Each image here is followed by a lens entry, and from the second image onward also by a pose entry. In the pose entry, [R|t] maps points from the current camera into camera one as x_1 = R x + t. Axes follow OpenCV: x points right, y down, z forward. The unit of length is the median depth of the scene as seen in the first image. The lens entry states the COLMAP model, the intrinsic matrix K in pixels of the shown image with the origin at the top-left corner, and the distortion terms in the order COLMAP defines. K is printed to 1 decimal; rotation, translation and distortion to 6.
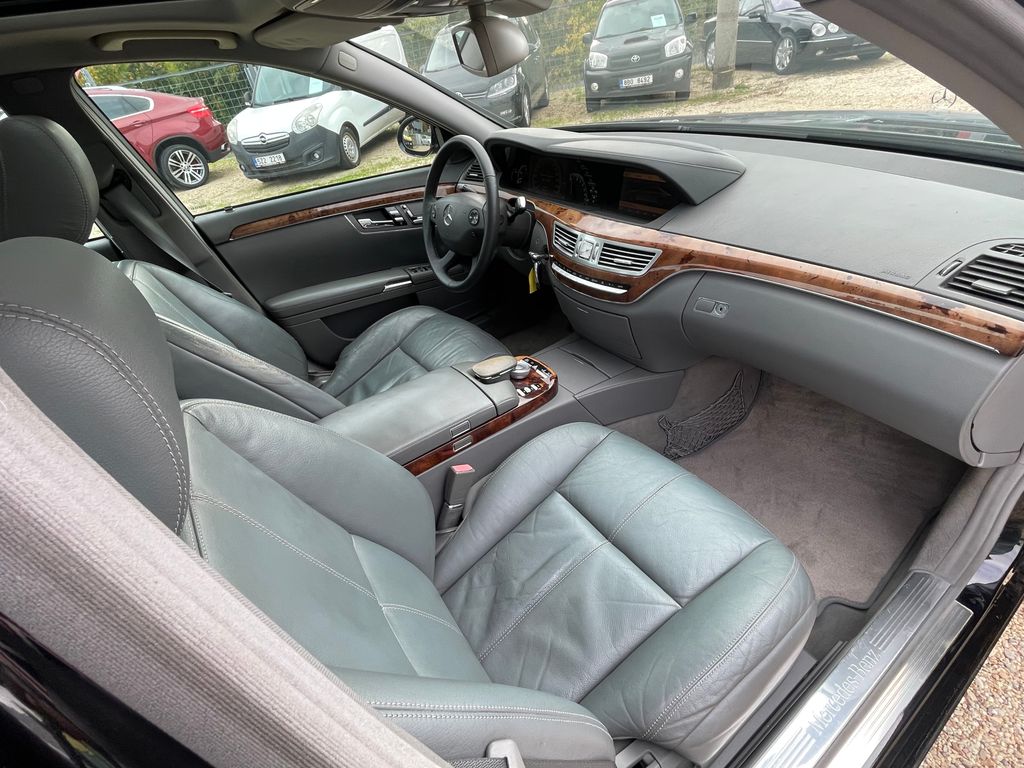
lens RADIAL K [[487.3, 0, 508.4], [0, 487.3, 386.5], [0, 0, 1]] dist [-0.006948, 0.002399]
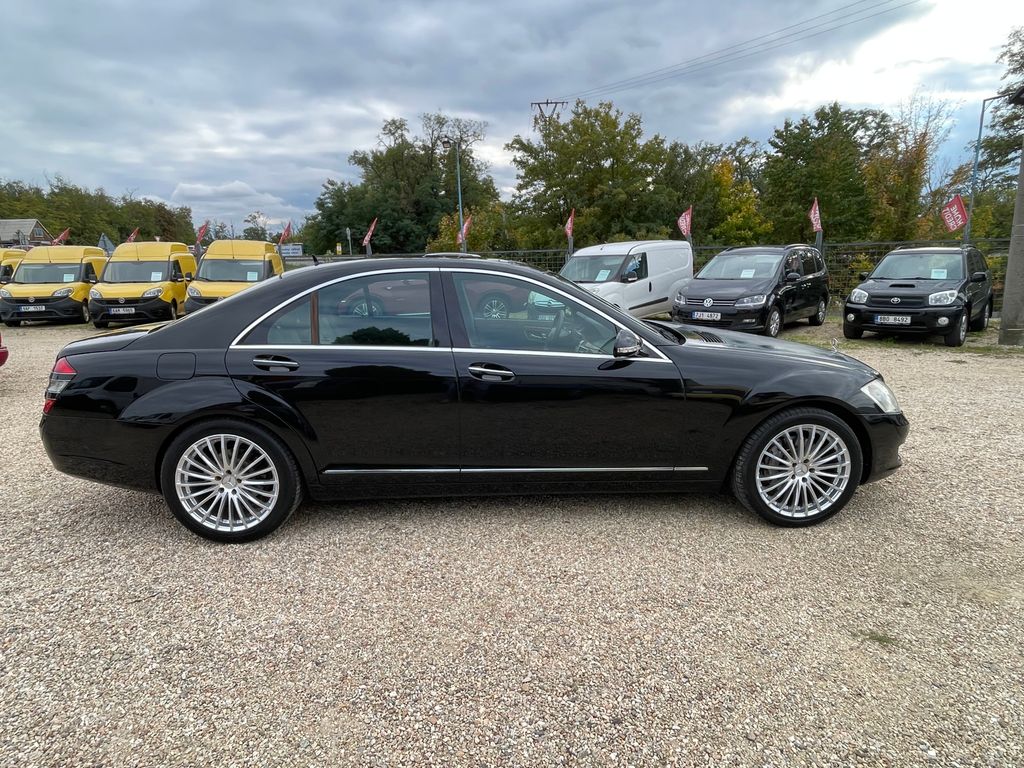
lens RADIAL K [[622.1, 0, 518.3], [0, 622.1, 386.4], [0, 0, 1]] dist [0.001733, 0.001221]
pose [[0.851996, 0.237158, -0.466753, 1.628185], [-0.393093, 0.878622, -0.271112, 1.107038], [0.345803, 0.414464, 0.841808, -2.191149]]
